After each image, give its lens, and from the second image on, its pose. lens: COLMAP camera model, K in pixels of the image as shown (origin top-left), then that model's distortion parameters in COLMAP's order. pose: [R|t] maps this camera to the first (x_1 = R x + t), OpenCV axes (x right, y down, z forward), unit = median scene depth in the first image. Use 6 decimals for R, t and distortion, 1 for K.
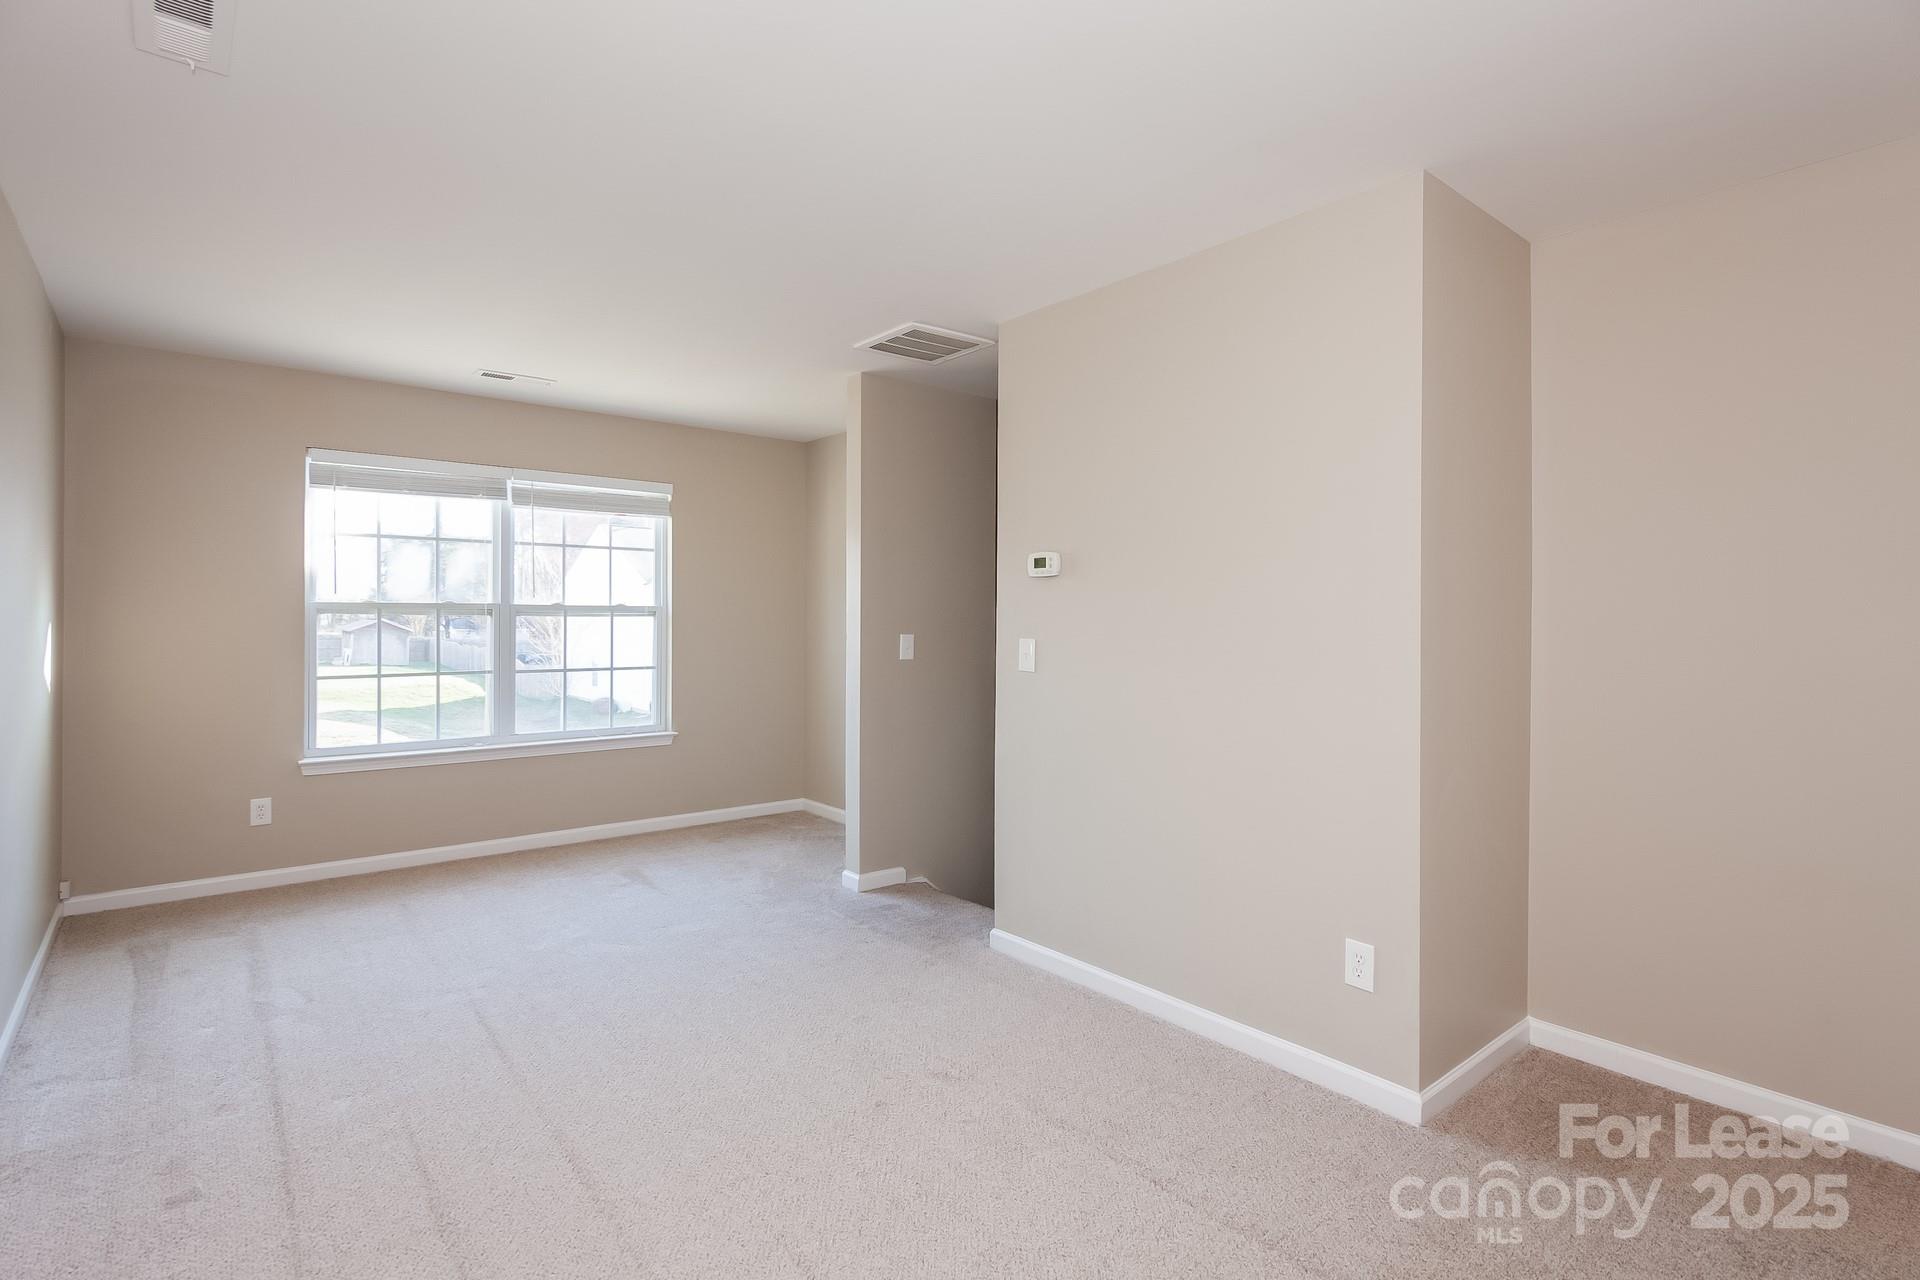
lens RADIAL K [[926.5, 0, 960.0], [0, 926.5, 640.0], [0, 0, 1]] dist [-0.009008, 0.000238]
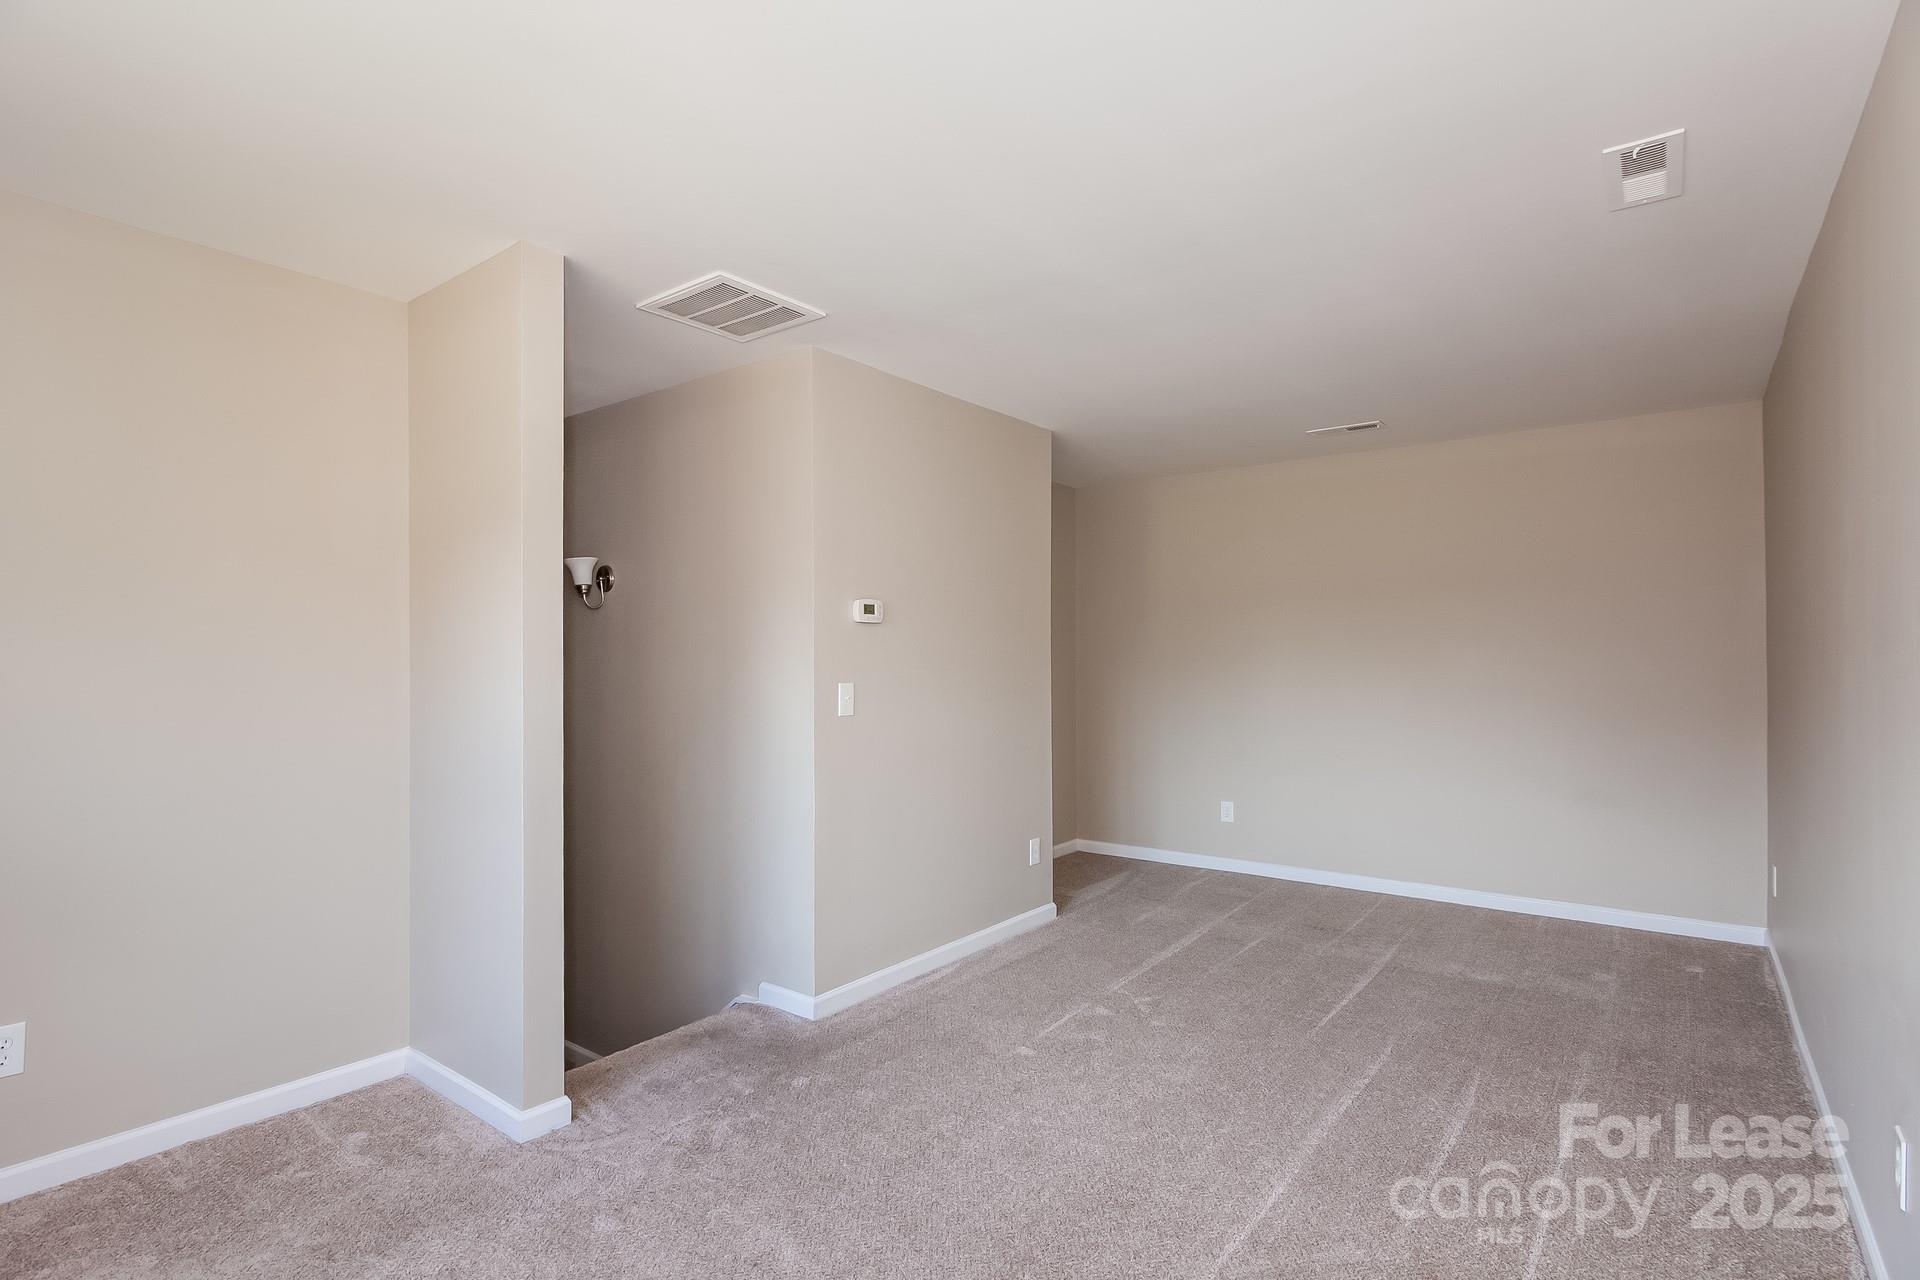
lens RADIAL K [[926.5, 0, 960.0], [0, 926.5, 640.0], [0, 0, 1]] dist [-0.009008, 0.000238]
pose [[-0.229952, 0.004983, 0.973189, -0.911415], [0.023759, 0.999718, 0.000496, -0.044992], [-0.972912, 0.023236, -0.230005, 1.098664]]
